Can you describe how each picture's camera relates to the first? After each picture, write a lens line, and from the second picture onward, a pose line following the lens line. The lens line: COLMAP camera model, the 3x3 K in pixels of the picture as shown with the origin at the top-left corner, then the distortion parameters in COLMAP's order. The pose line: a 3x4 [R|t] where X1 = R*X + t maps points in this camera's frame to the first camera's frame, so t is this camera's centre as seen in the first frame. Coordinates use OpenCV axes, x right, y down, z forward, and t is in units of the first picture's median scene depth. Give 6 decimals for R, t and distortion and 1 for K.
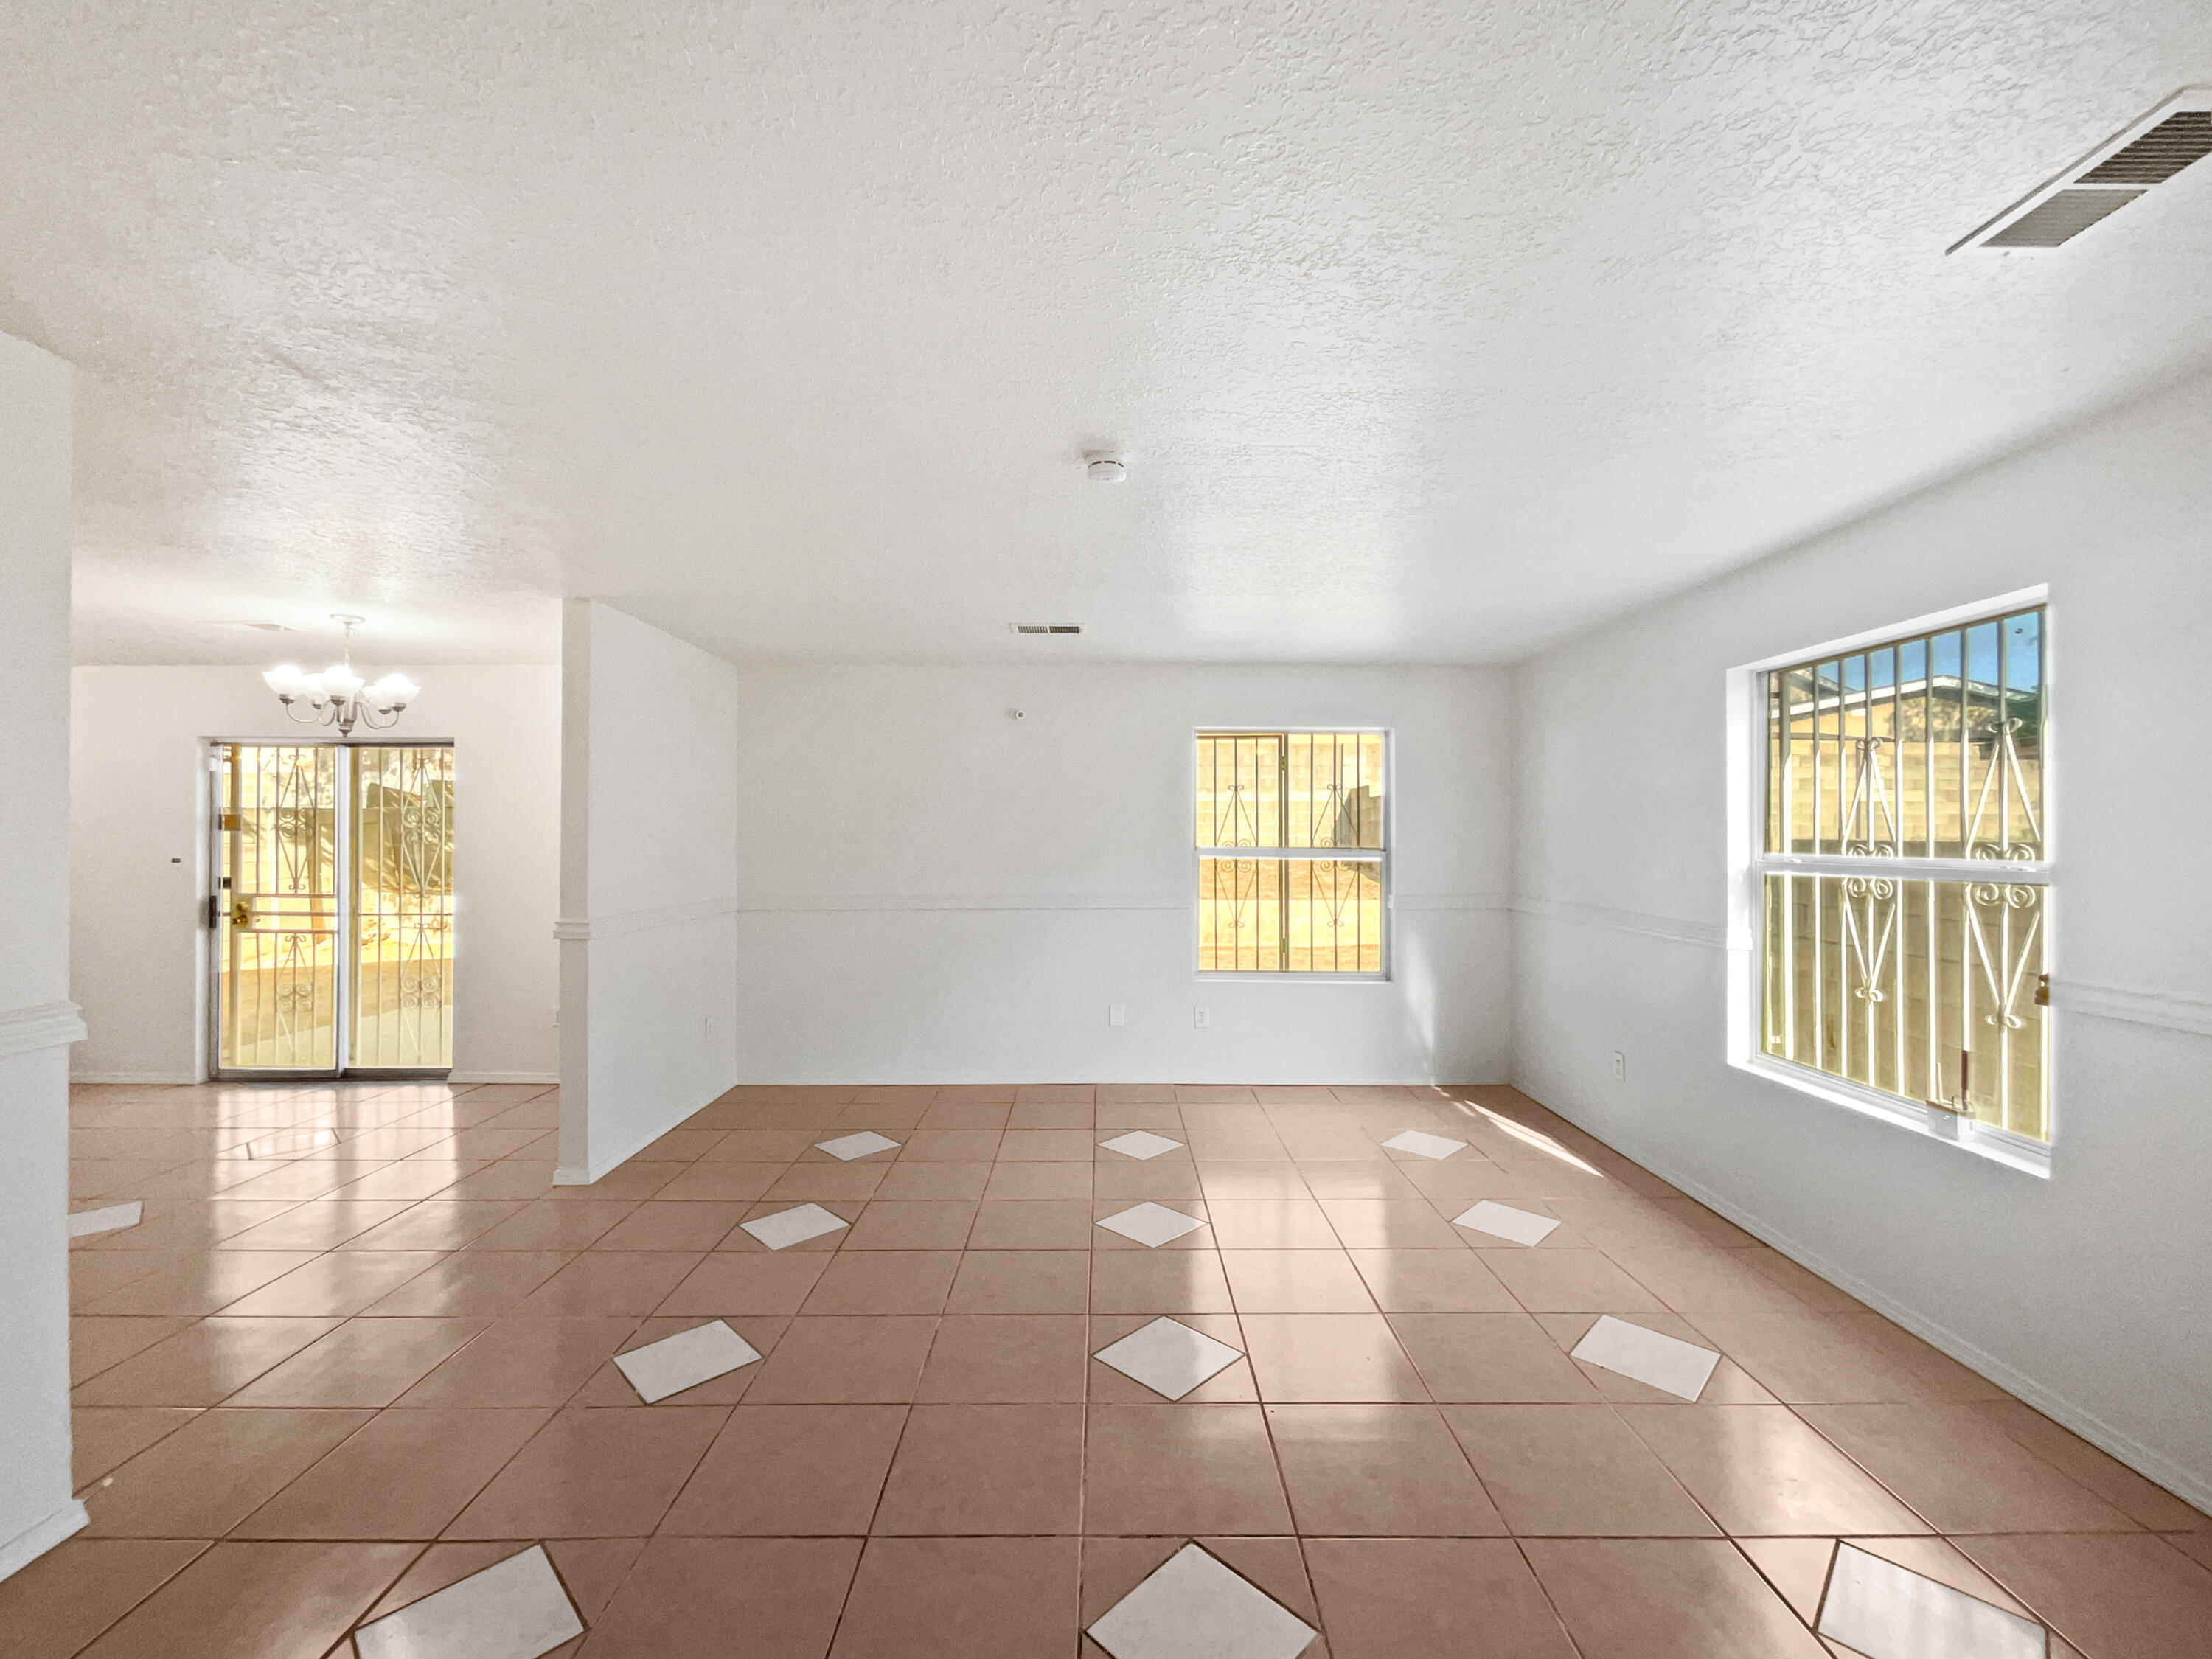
lens RADIAL K [[924.2, 0, 1101.3], [0, 924.2, 834.6], [0, 0, 1]] dist [0.000281, 0.000007]
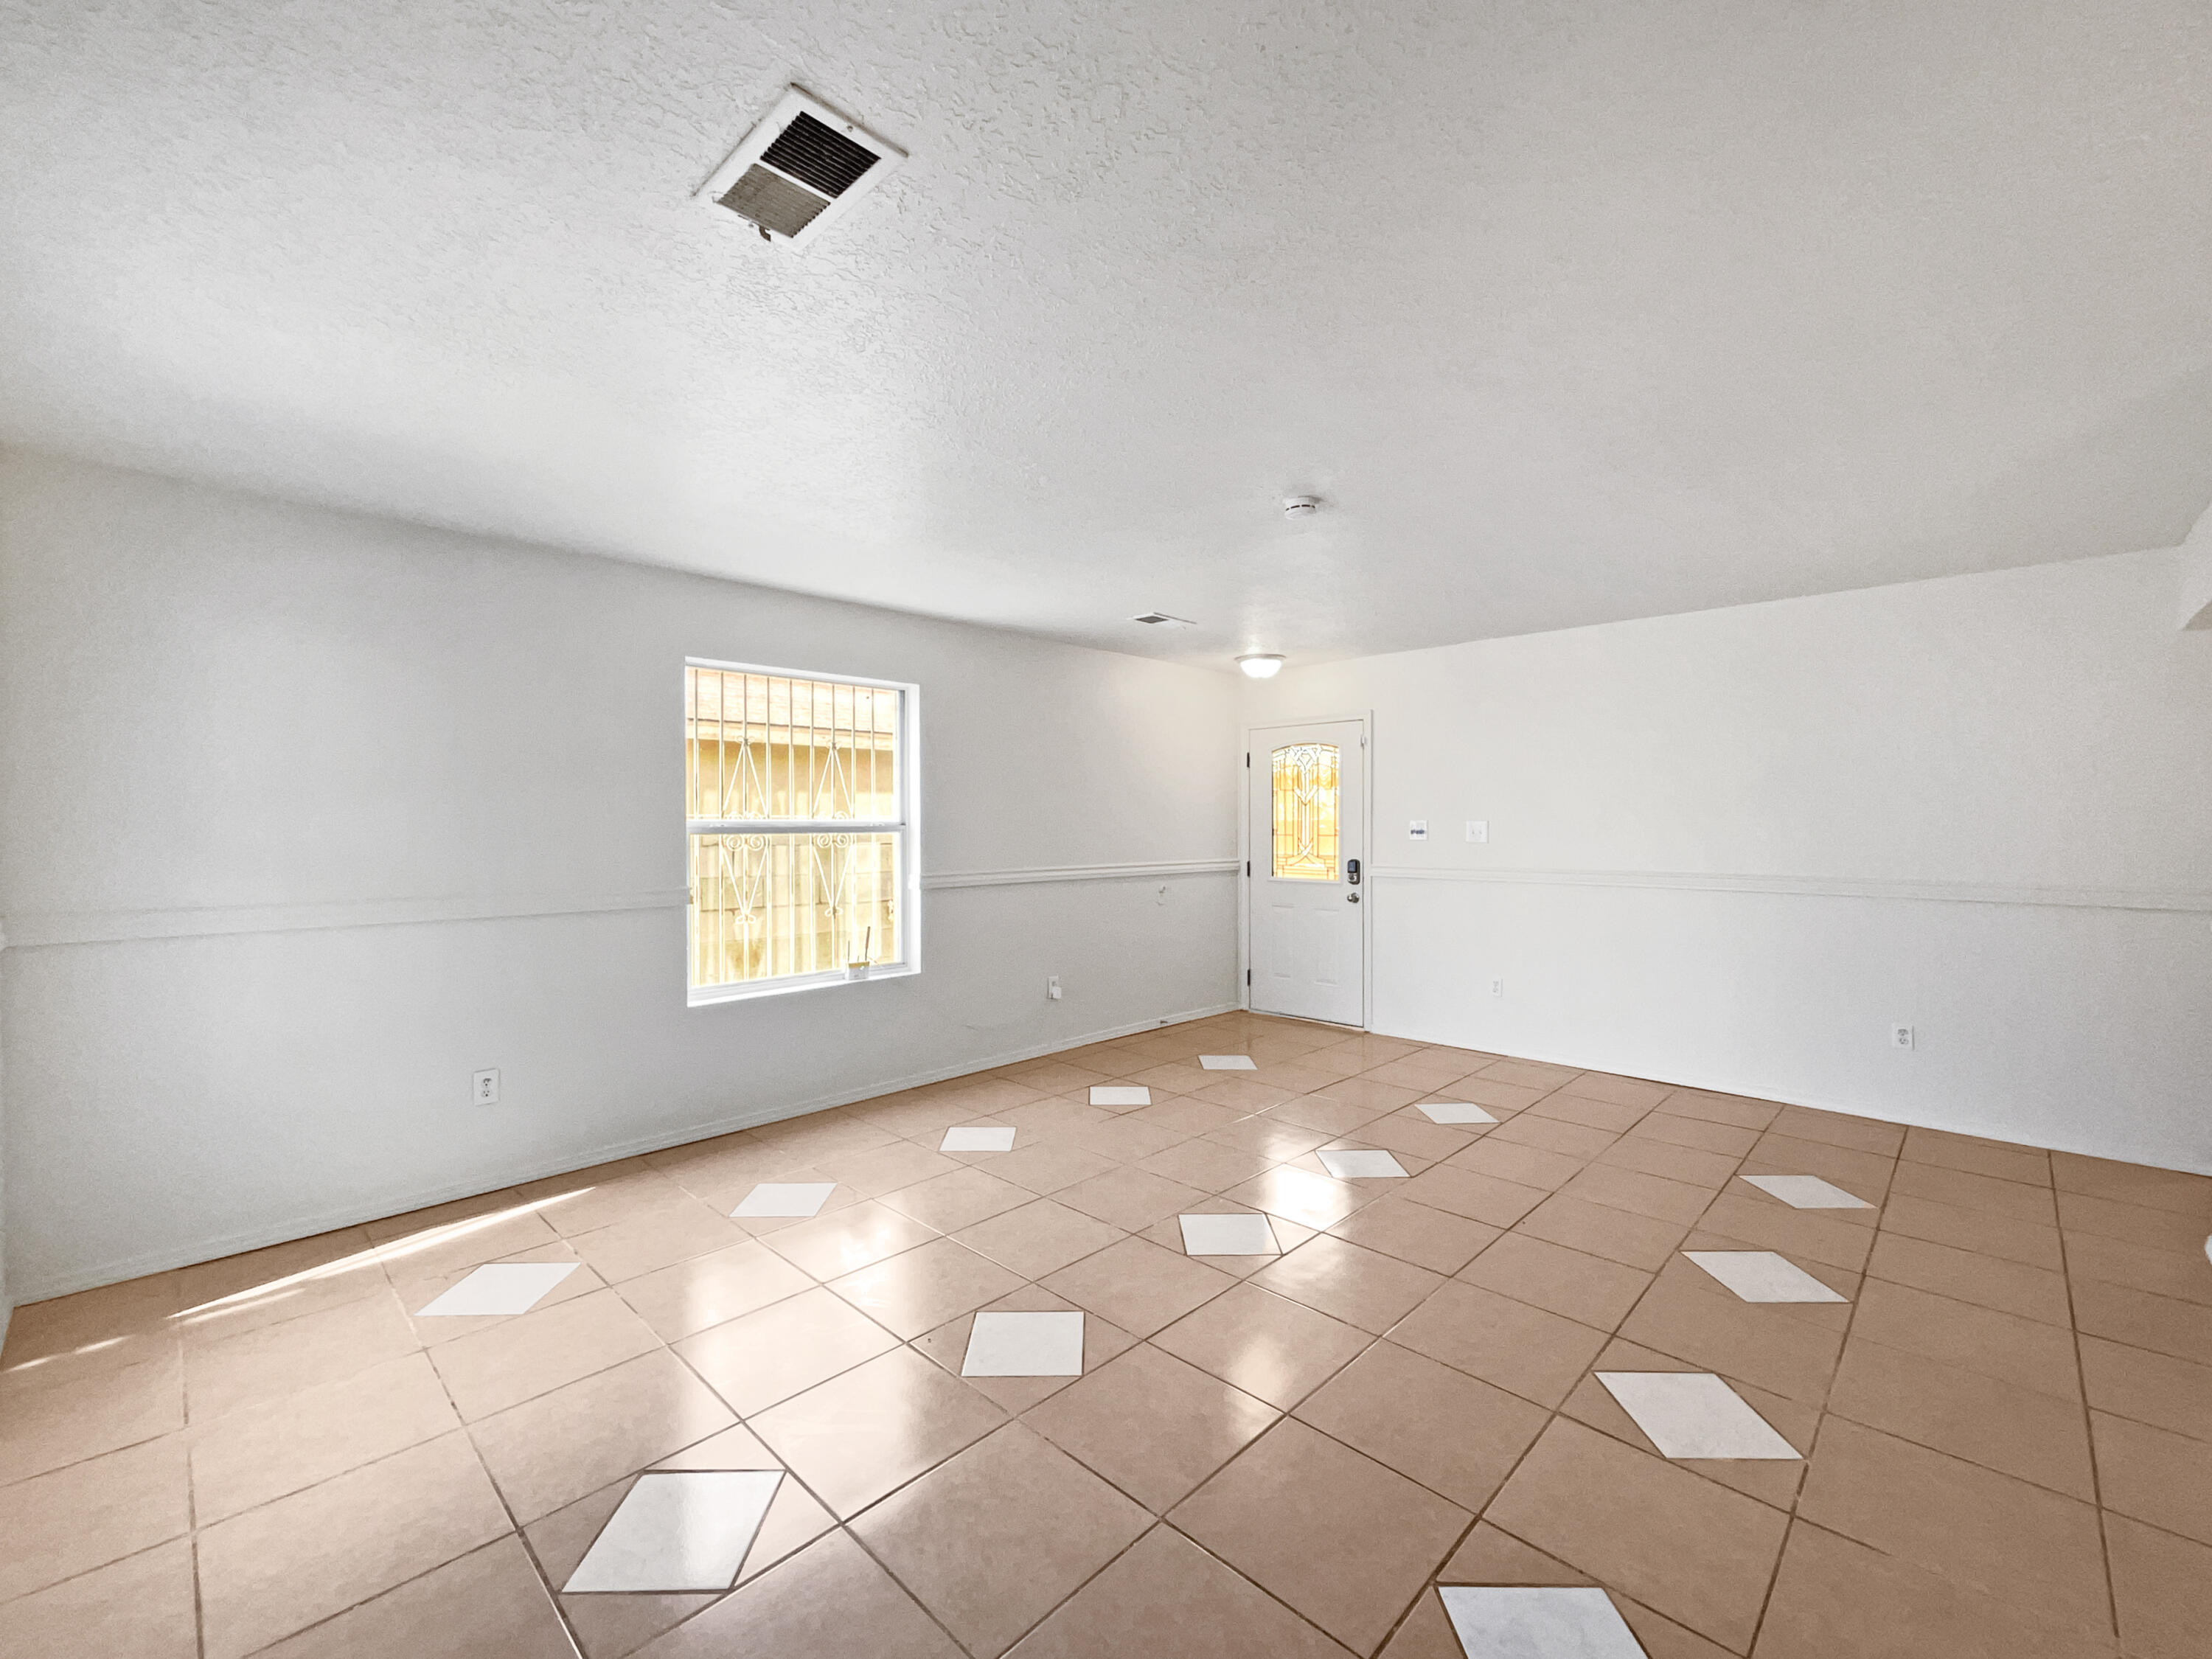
lens RADIAL K [[924.2, 0, 1103.5], [0, 924.2, 820.3], [0, 0, 1]] dist [0.000281, 0.000007]
pose [[-0.709912, 0.003179, 0.704283, -0.429827], [0.003468, 0.999993, -0.001018, 0.020007], [-0.704282, 0.001719, -0.709918, 1.285662]]
